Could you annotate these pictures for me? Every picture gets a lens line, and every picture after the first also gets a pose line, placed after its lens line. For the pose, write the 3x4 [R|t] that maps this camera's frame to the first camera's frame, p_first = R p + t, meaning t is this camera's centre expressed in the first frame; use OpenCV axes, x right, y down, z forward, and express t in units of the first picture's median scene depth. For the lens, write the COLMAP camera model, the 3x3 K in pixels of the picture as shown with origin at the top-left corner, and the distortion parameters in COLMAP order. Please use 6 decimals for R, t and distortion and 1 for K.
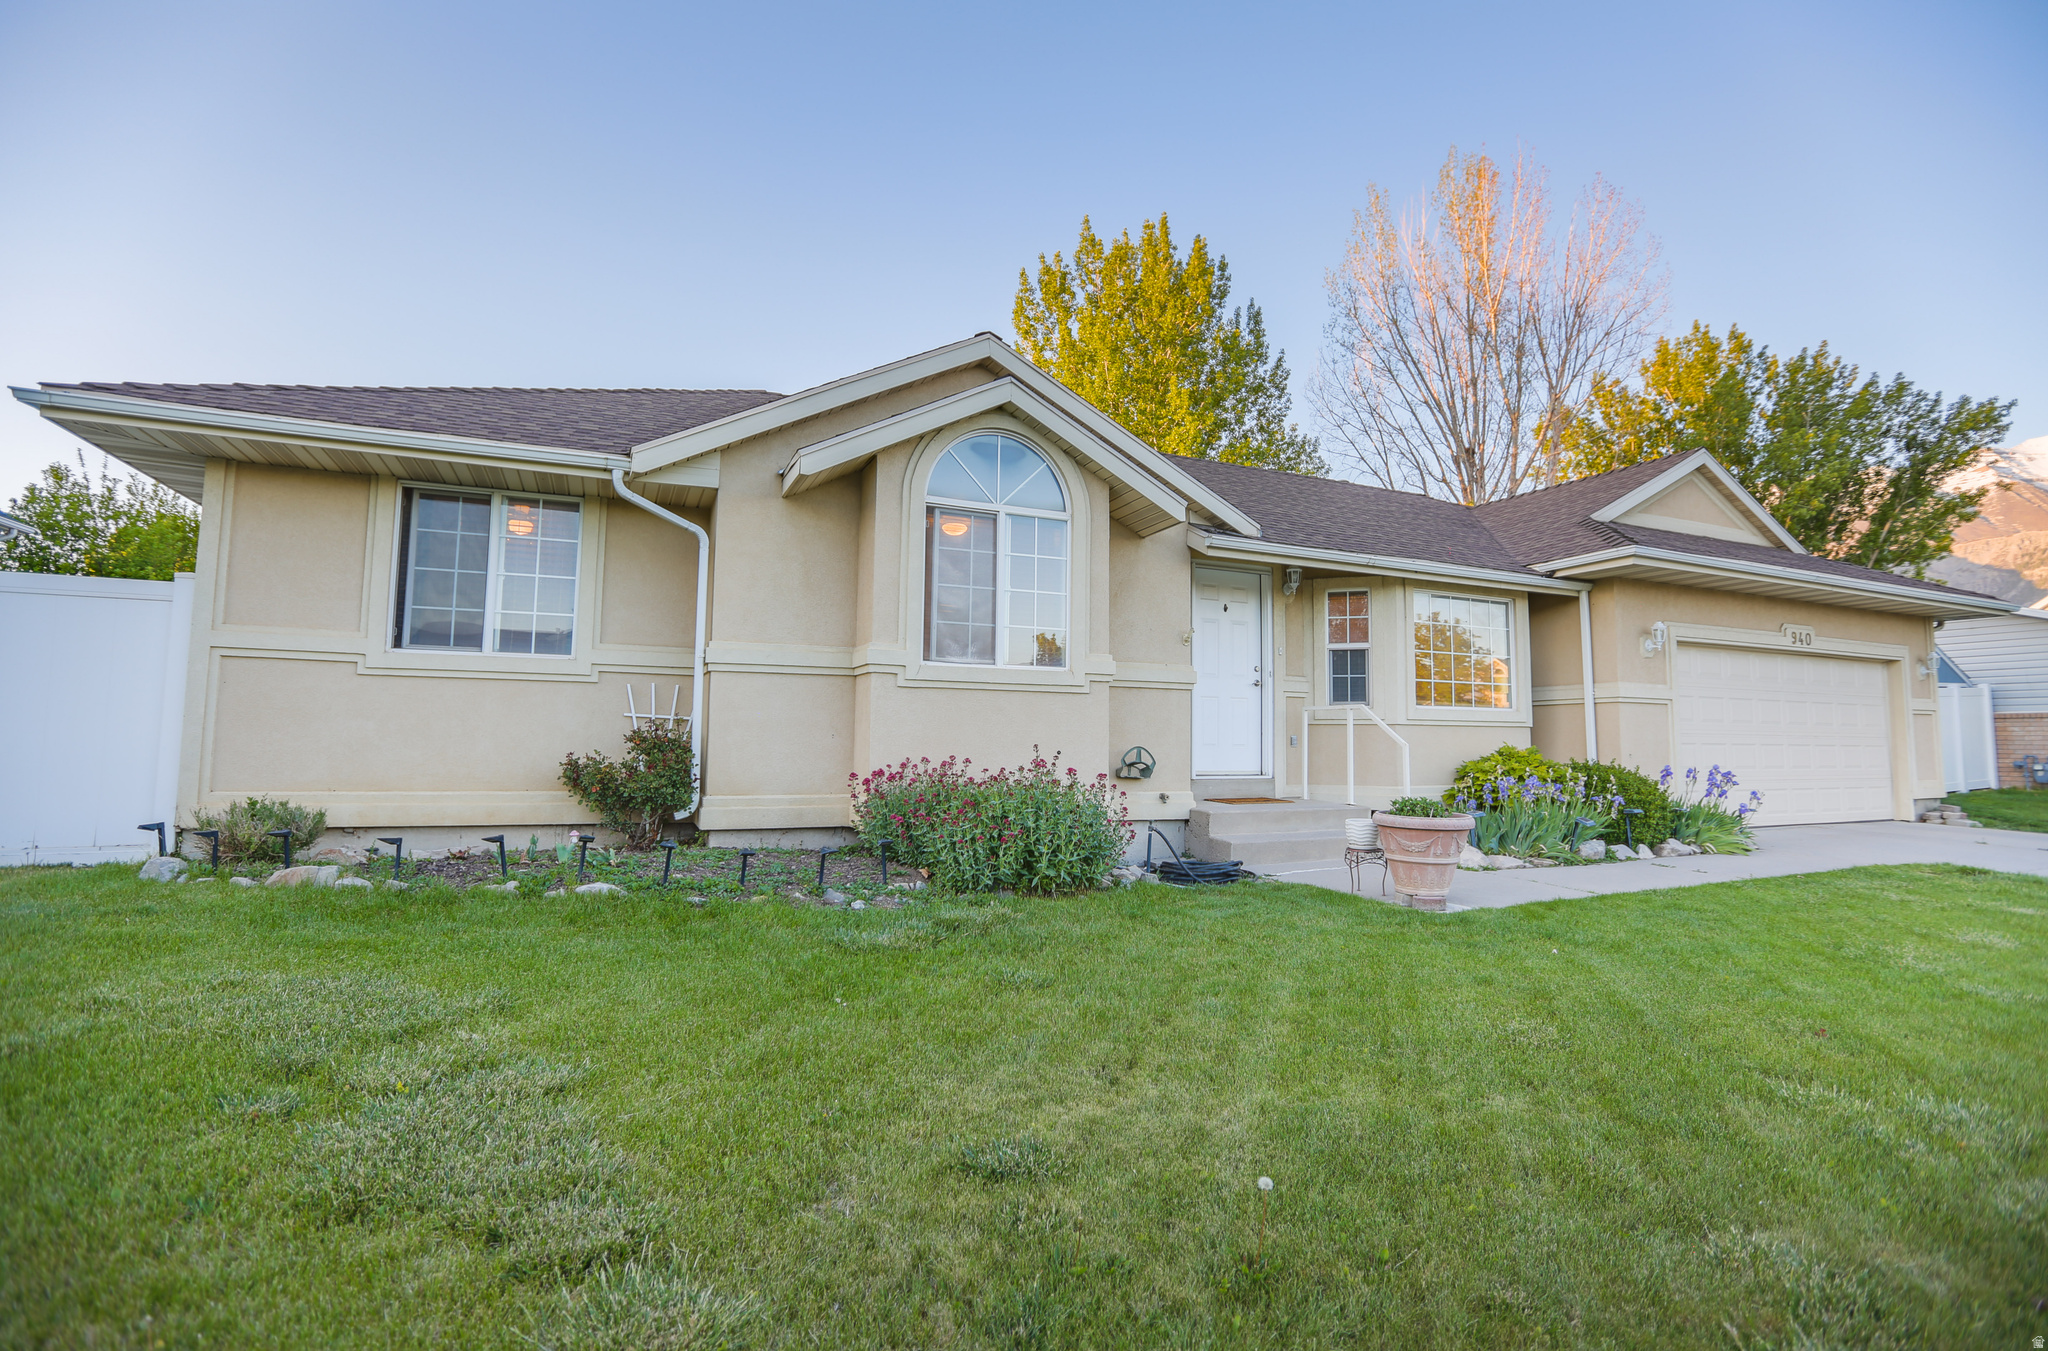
lens RADIAL K [[946.2, 0, 1020.9], [0, 946.2, 659.7], [0, 0, 1]] dist [-0.037687, 0.010465]
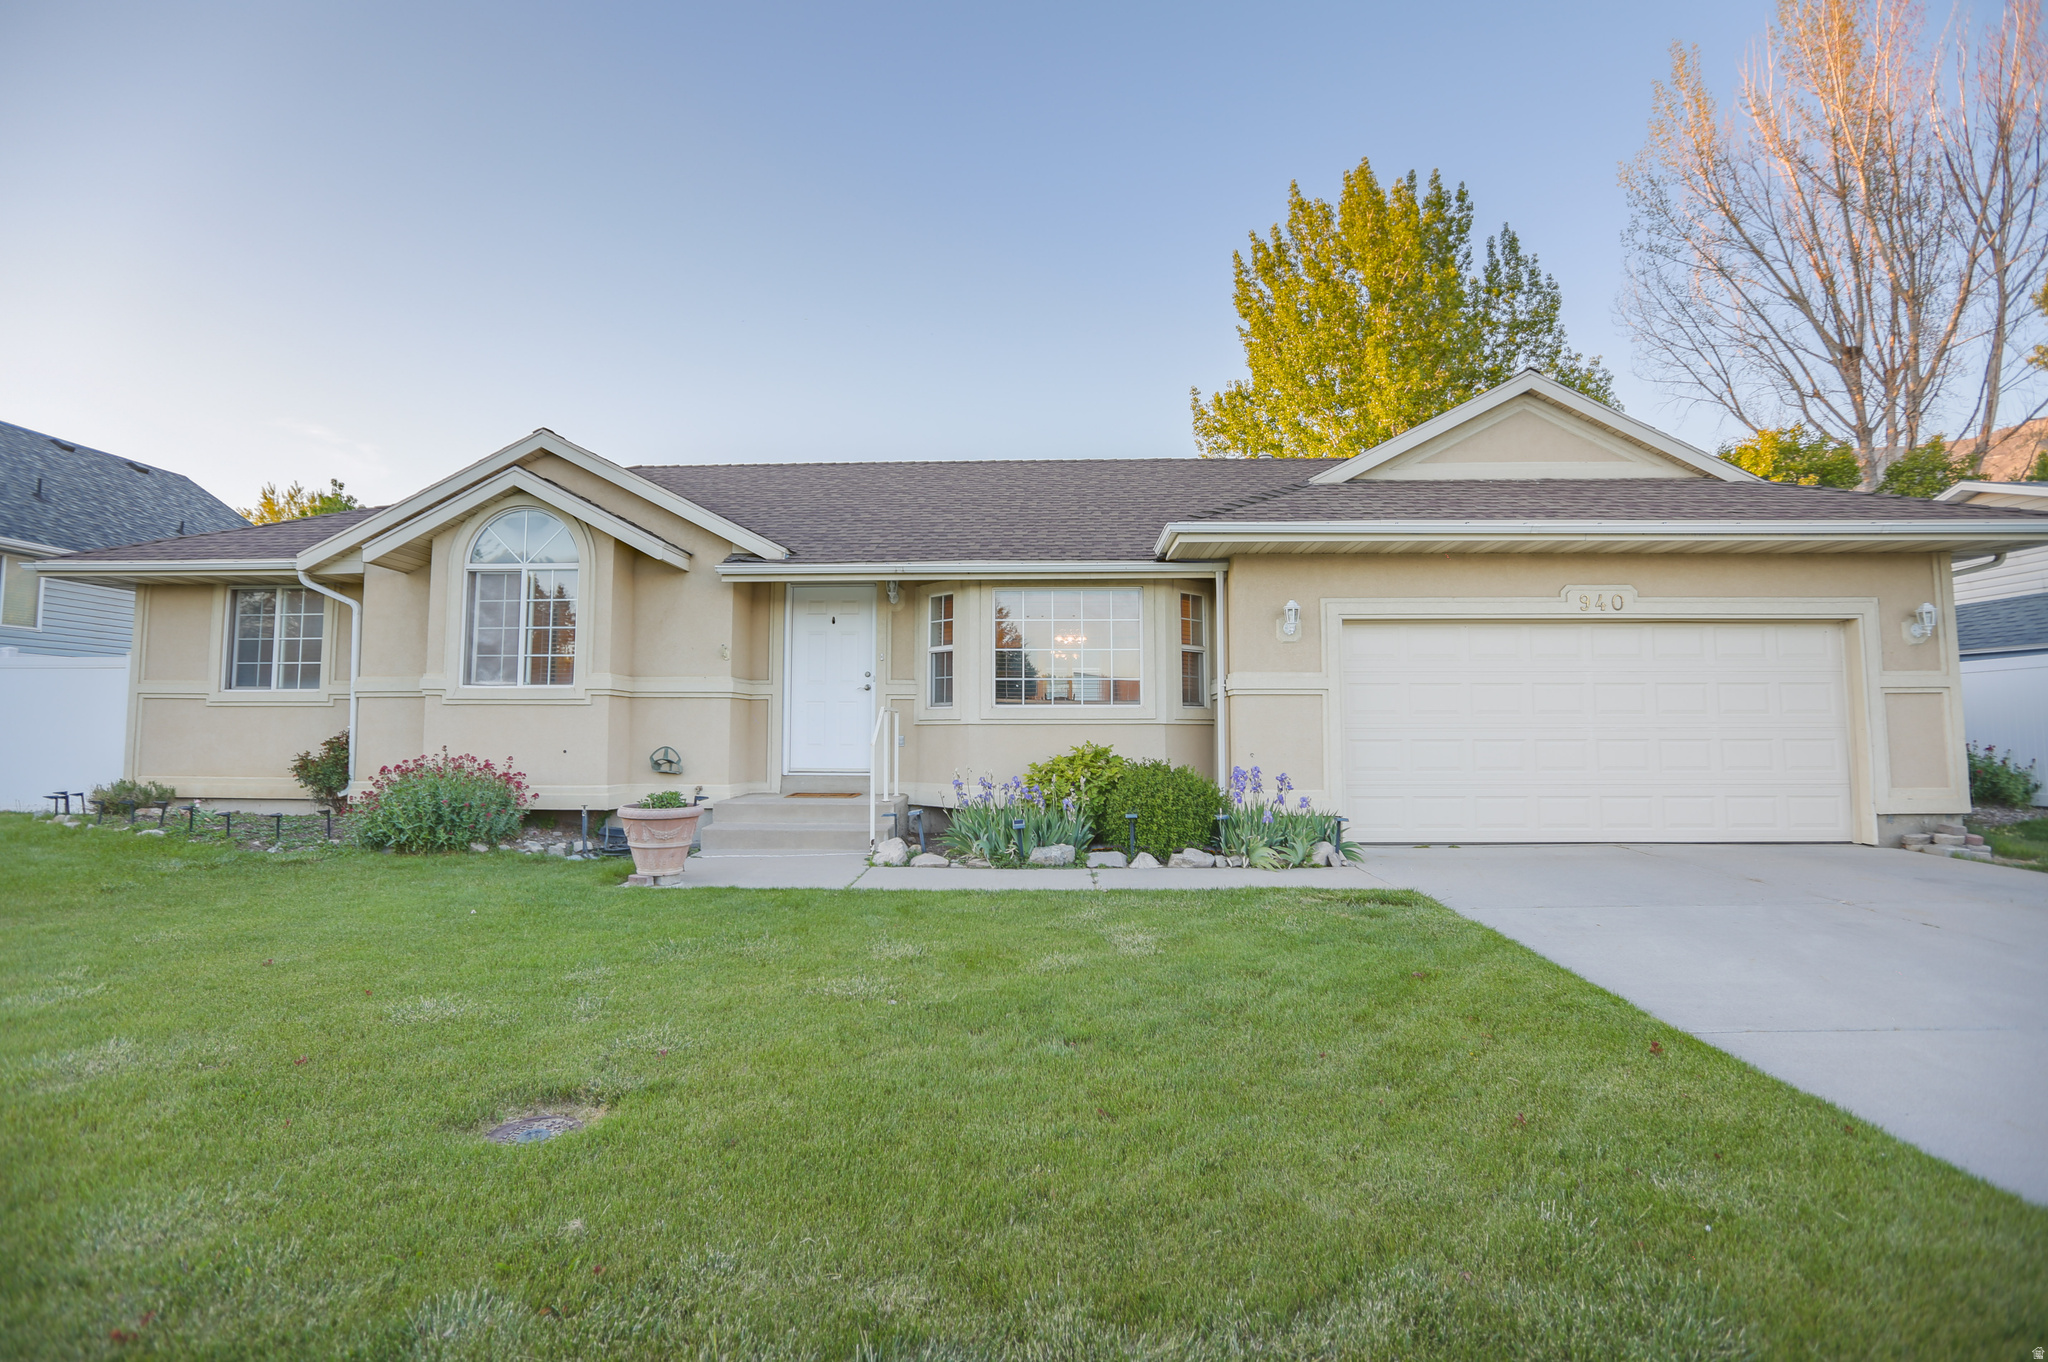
lens RADIAL K [[946.2, 0, 1018.9], [0, 946.2, 672.0], [0, 0, 1]] dist [-0.037687, 0.010465]
pose [[0.896009, -0.040347, -0.442199, 0.889125], [0.046998, 0.998887, 0.004091, 0.010927], [0.441542, -0.024448, 0.896907, 0.108851]]
